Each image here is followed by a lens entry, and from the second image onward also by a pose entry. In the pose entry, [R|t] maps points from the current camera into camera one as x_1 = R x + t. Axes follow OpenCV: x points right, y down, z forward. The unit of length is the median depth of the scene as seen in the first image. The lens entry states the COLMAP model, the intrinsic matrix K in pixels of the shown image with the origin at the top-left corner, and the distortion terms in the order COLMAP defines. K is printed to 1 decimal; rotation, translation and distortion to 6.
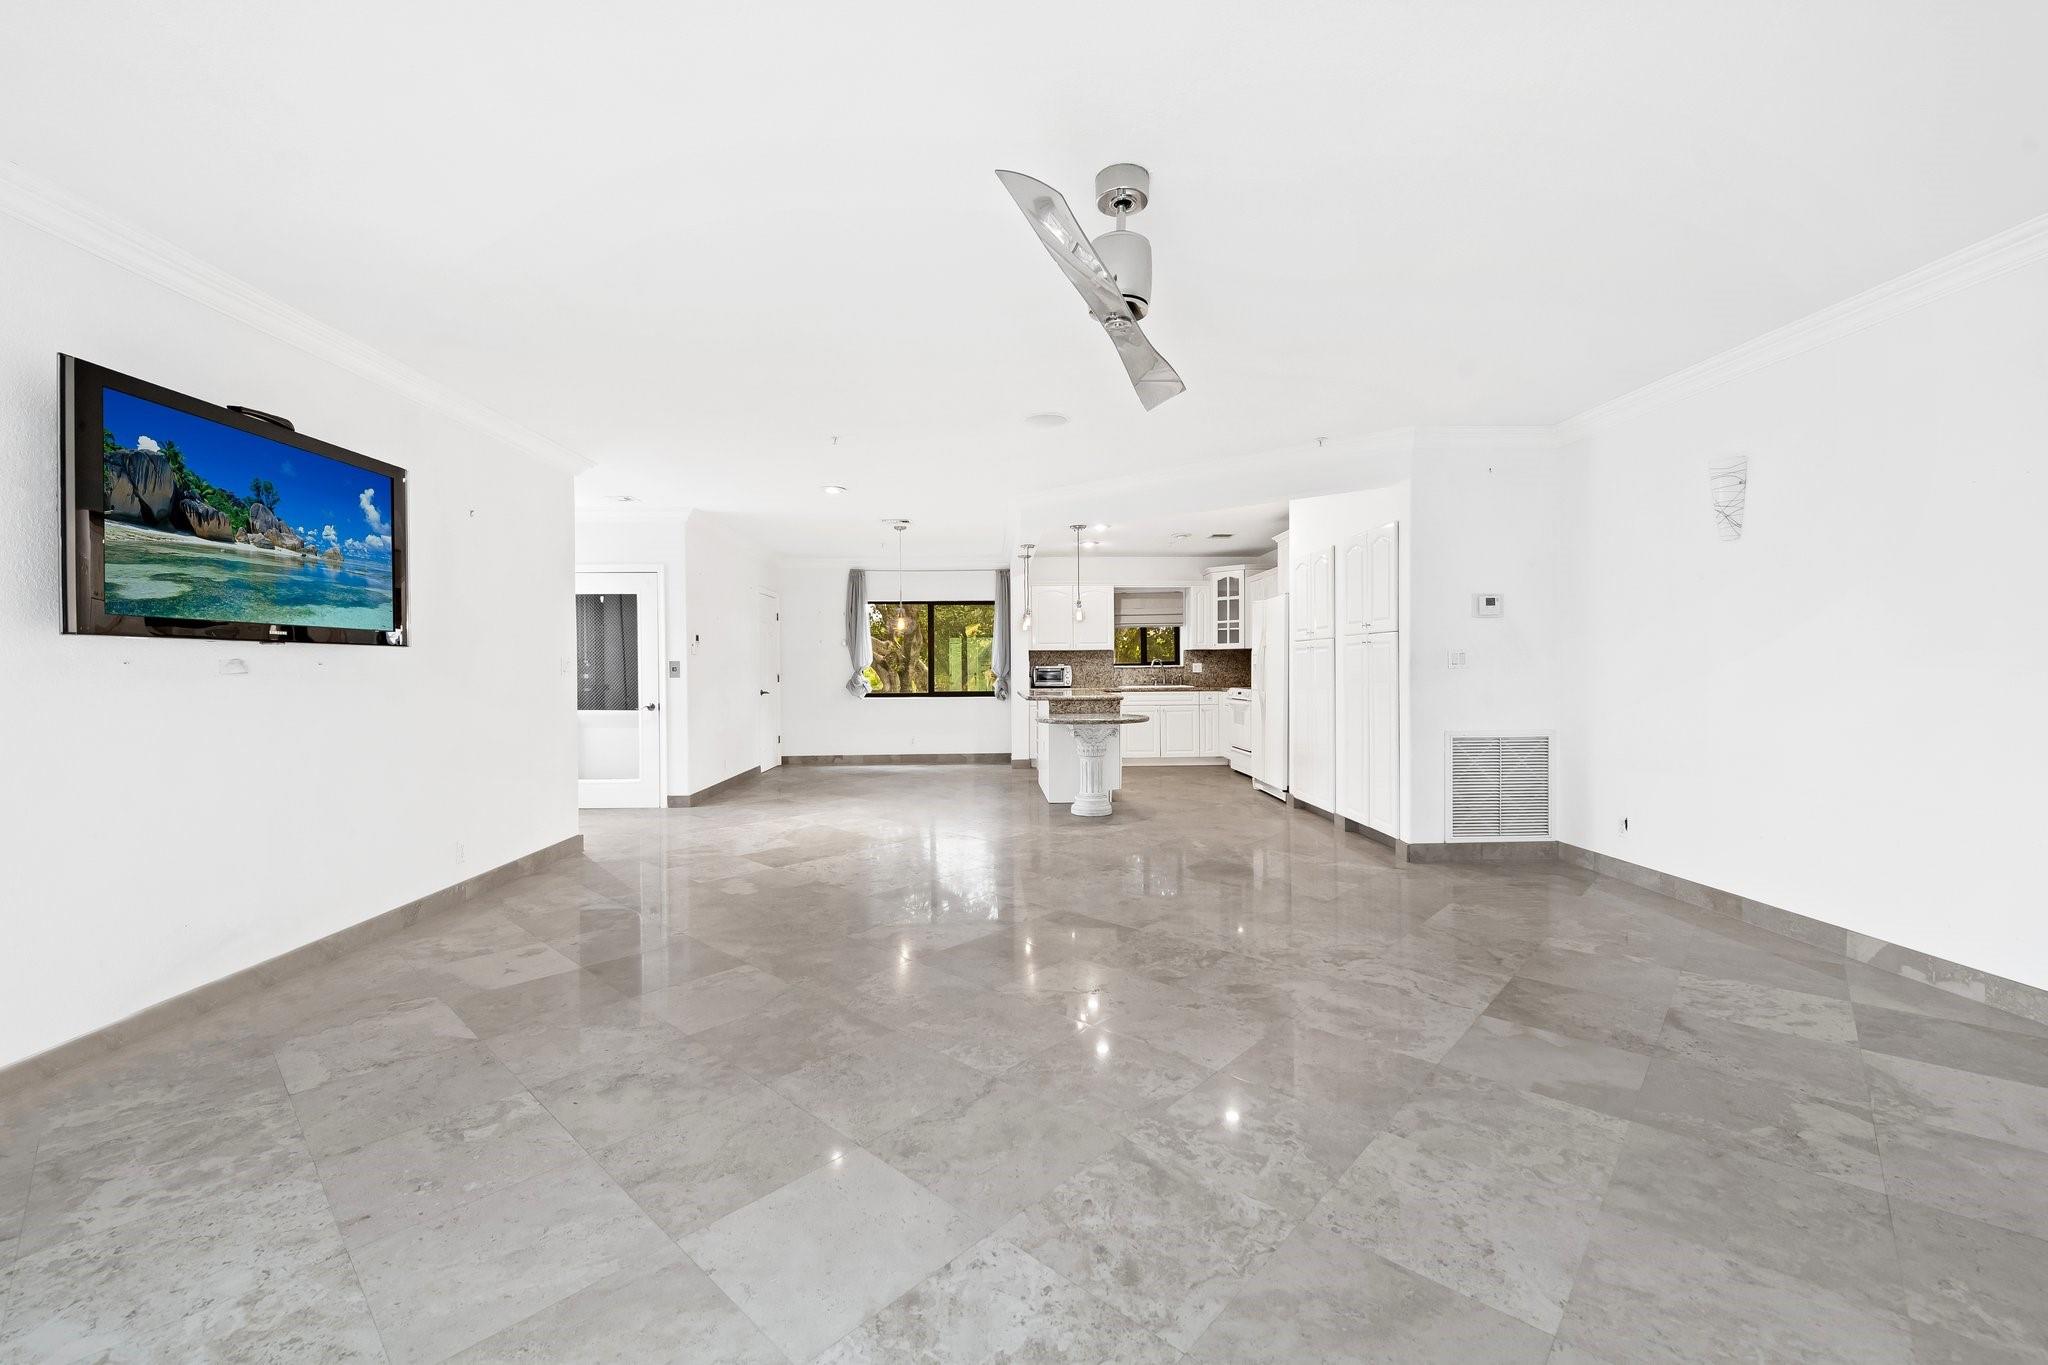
lens RADIAL K [[831.6, 0, 1006.0], [0, 831.6, 679.4], [0, 0, 1]] dist [0.002587, -0.003191]
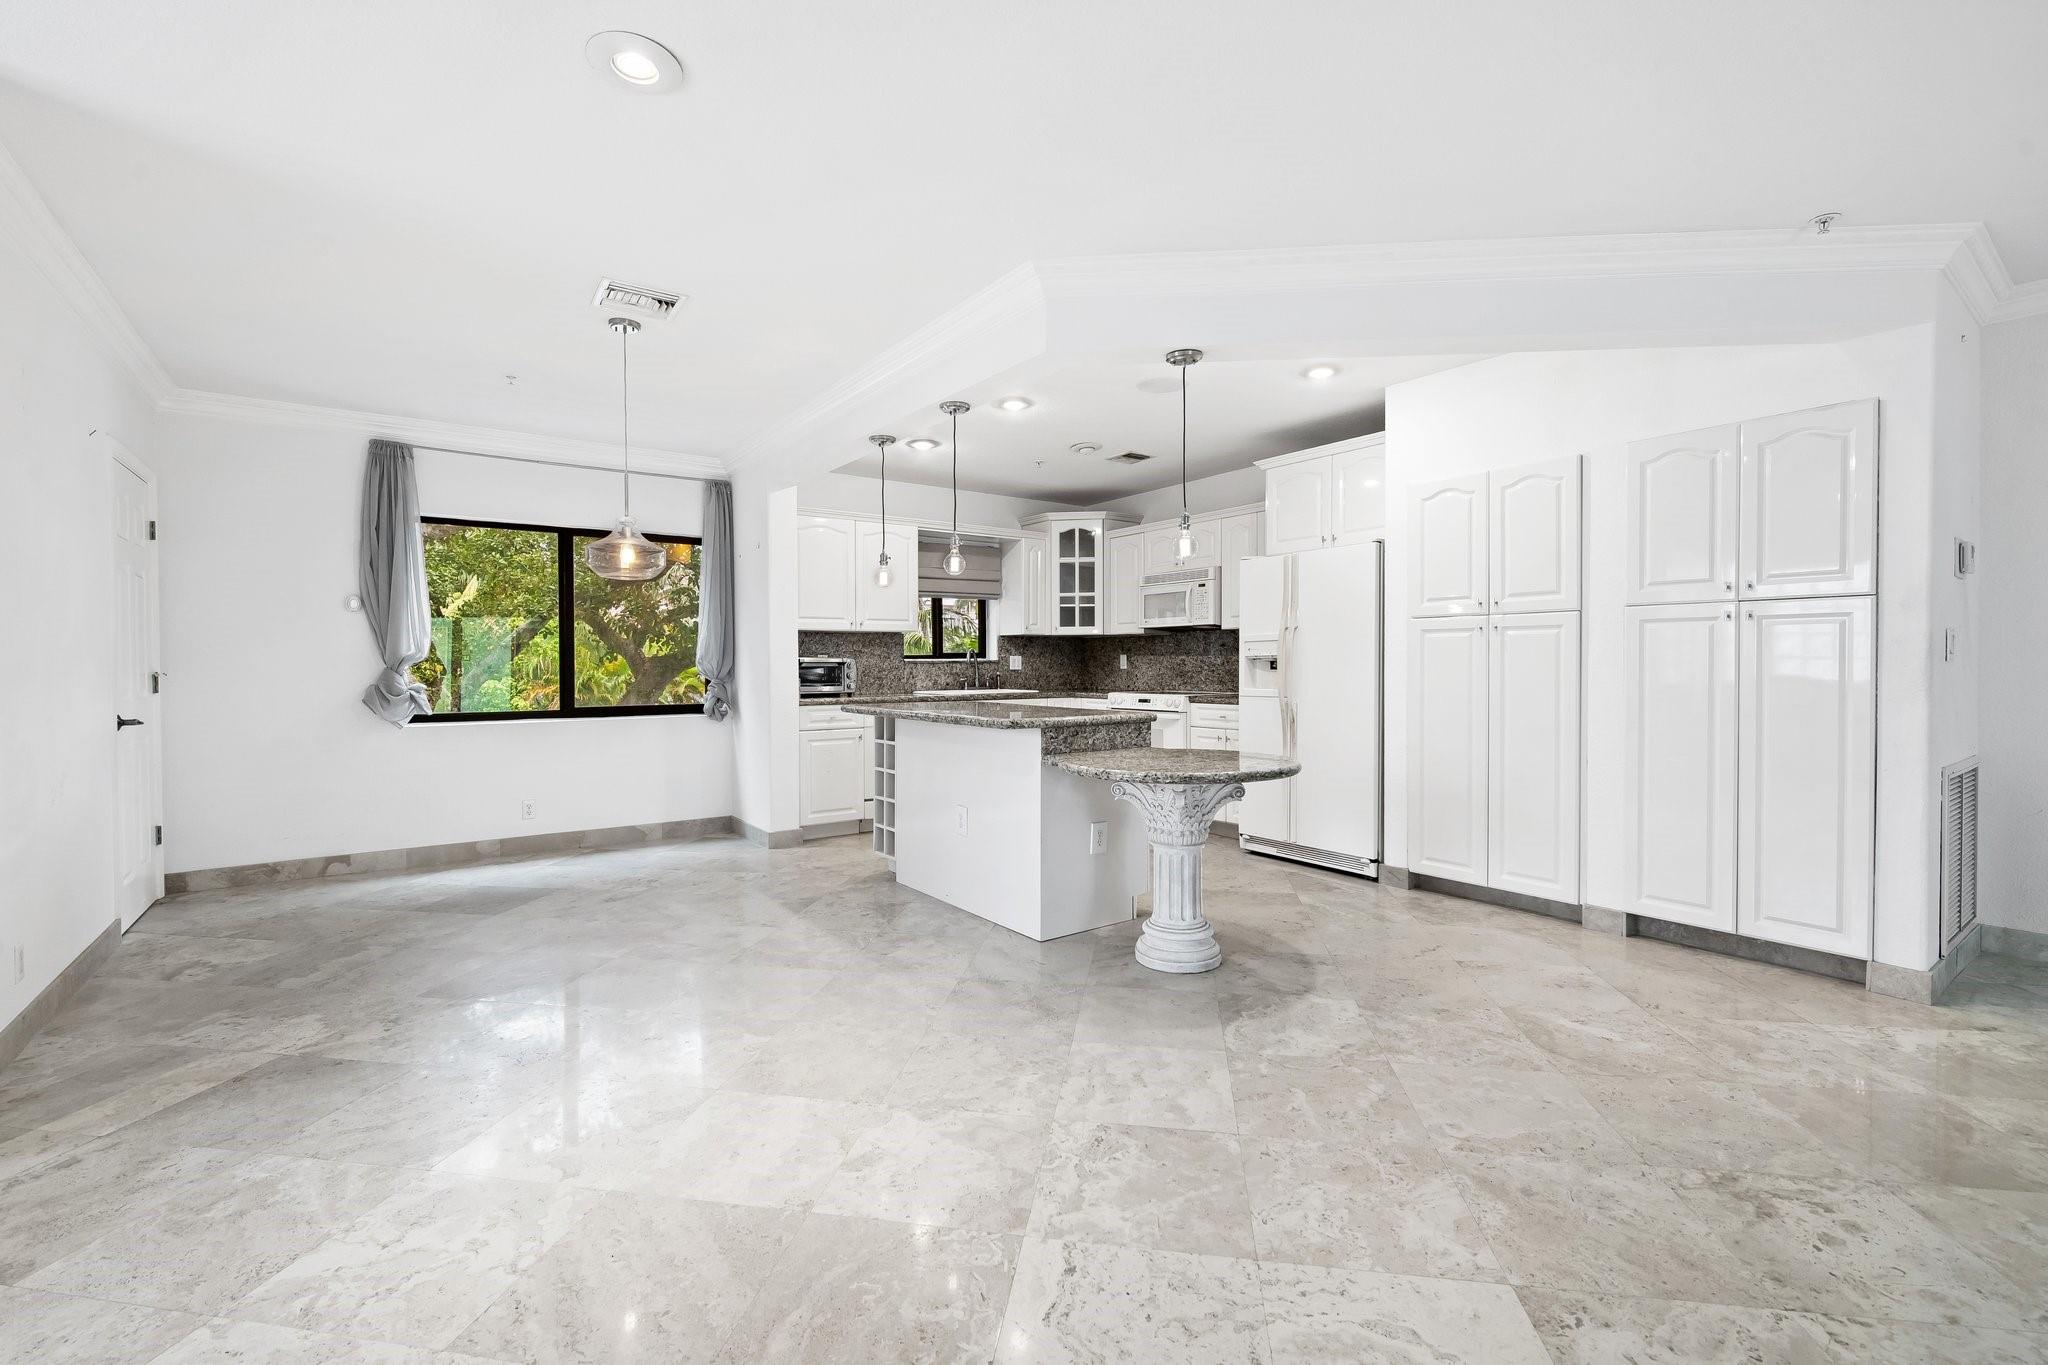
lens RADIAL K [[886.9, 0, 1017.0], [0, 886.9, 681.2], [0, 0, 1]] dist [0.007127, -0.003404]
pose [[0.821207, -0.006716, 0.570591, -0.301629], [0.003866, 0.999973, 0.006206, -0.005435], [-0.570618, -0.002890, 0.821211, 0.699402]]
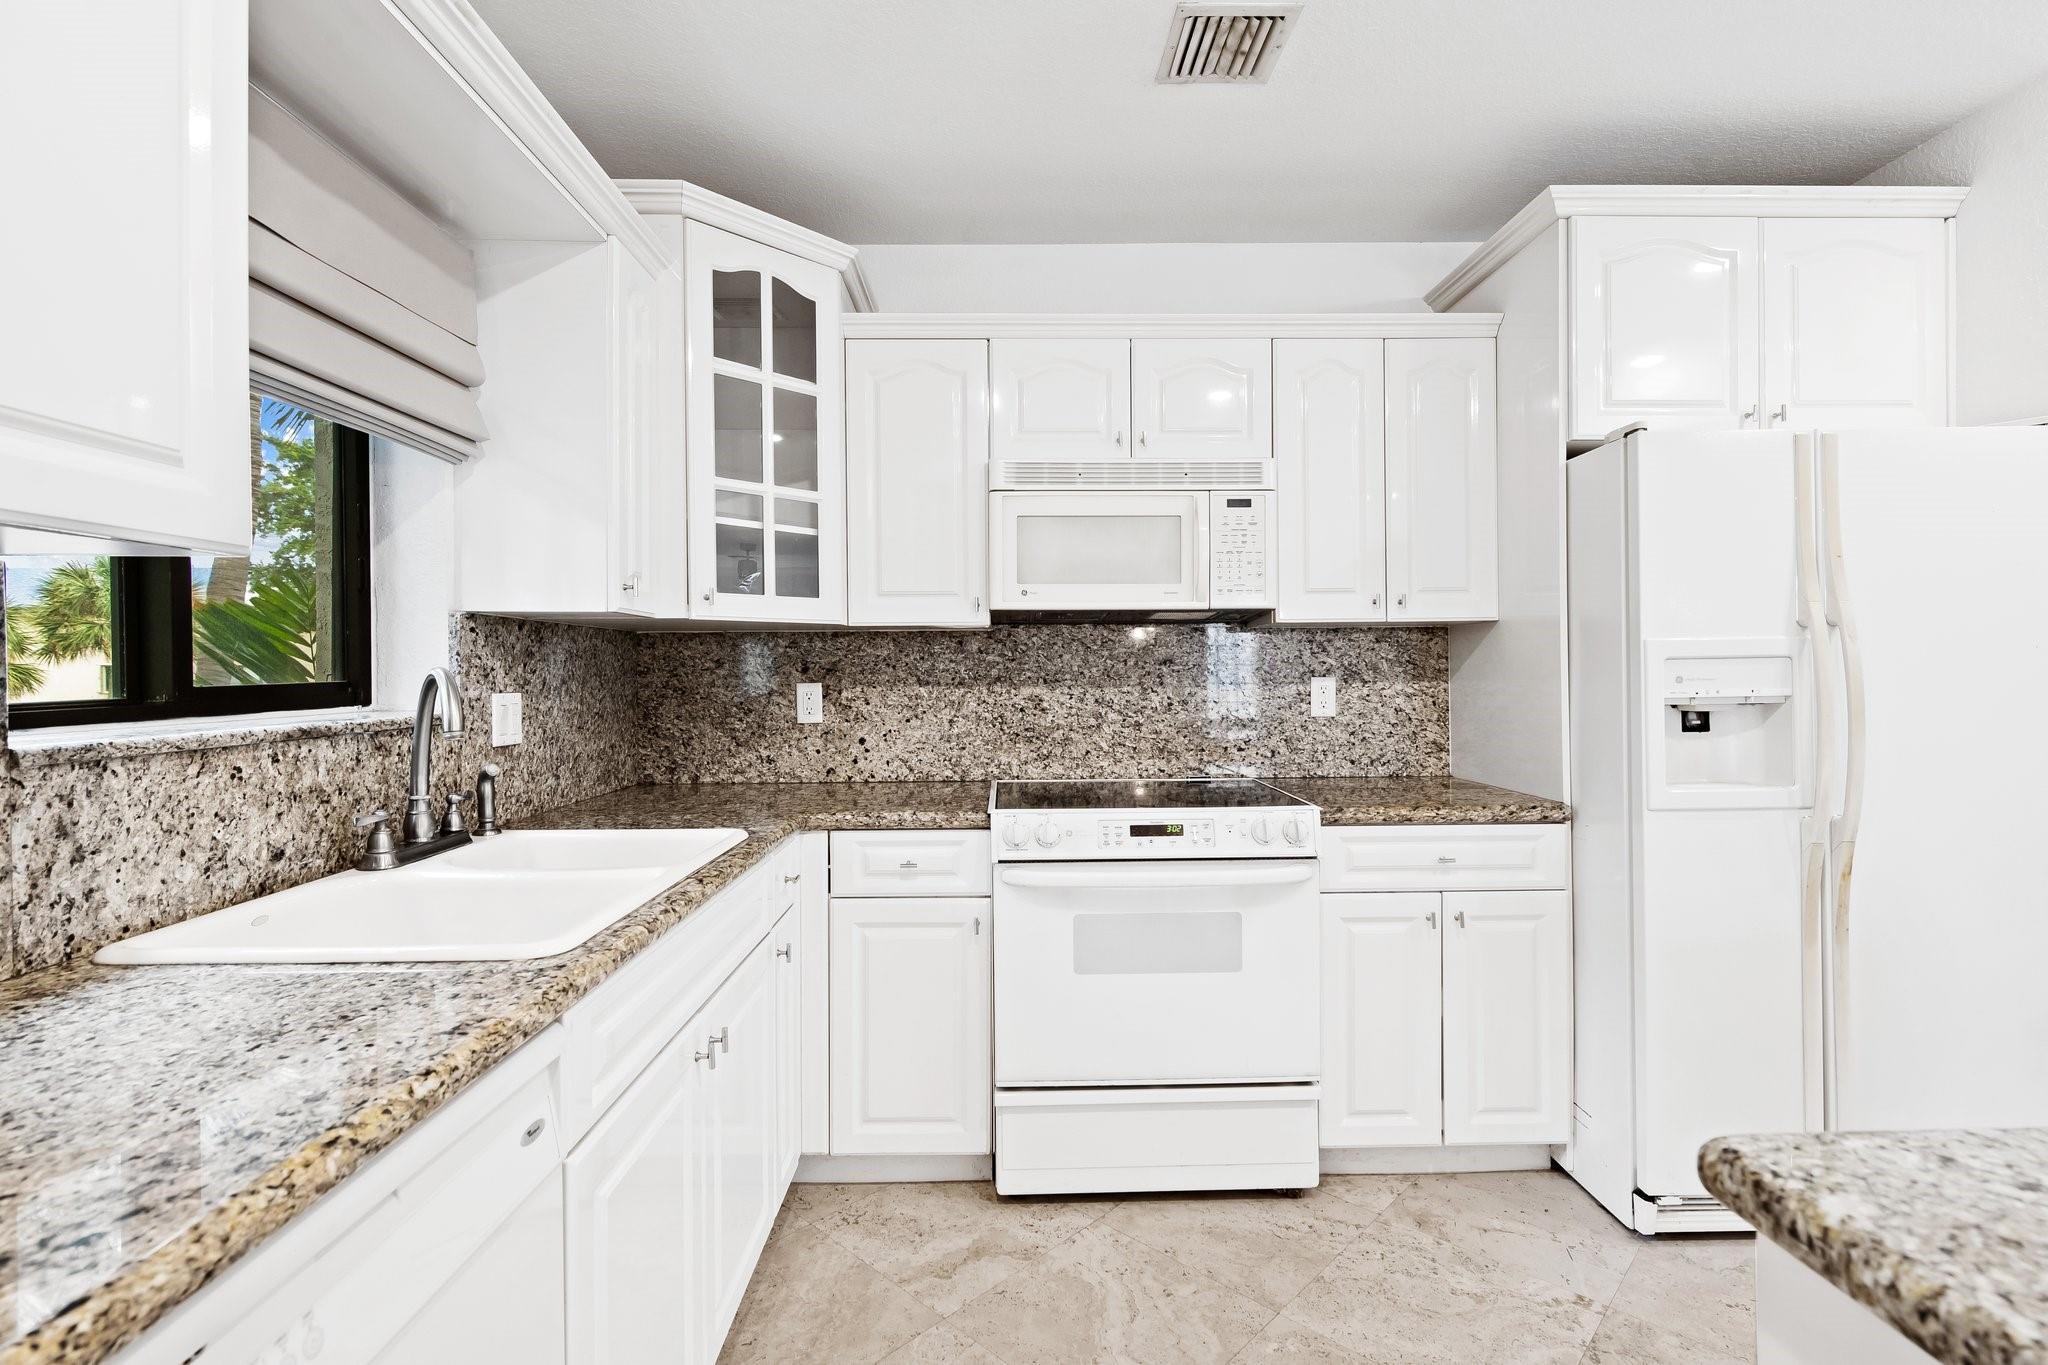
lens RADIAL K [[949.5, 0, 1014.0], [0, 949.5, 674.3], [0, 0, 1]] dist [0.008925, -0.000279]
pose [[-0.013156, 0.001834, 0.999912, 0.046661], [0.018030, 0.999836, -0.001596, -0.035772], [-0.999751, 0.018007, -0.013187, 1.521731]]
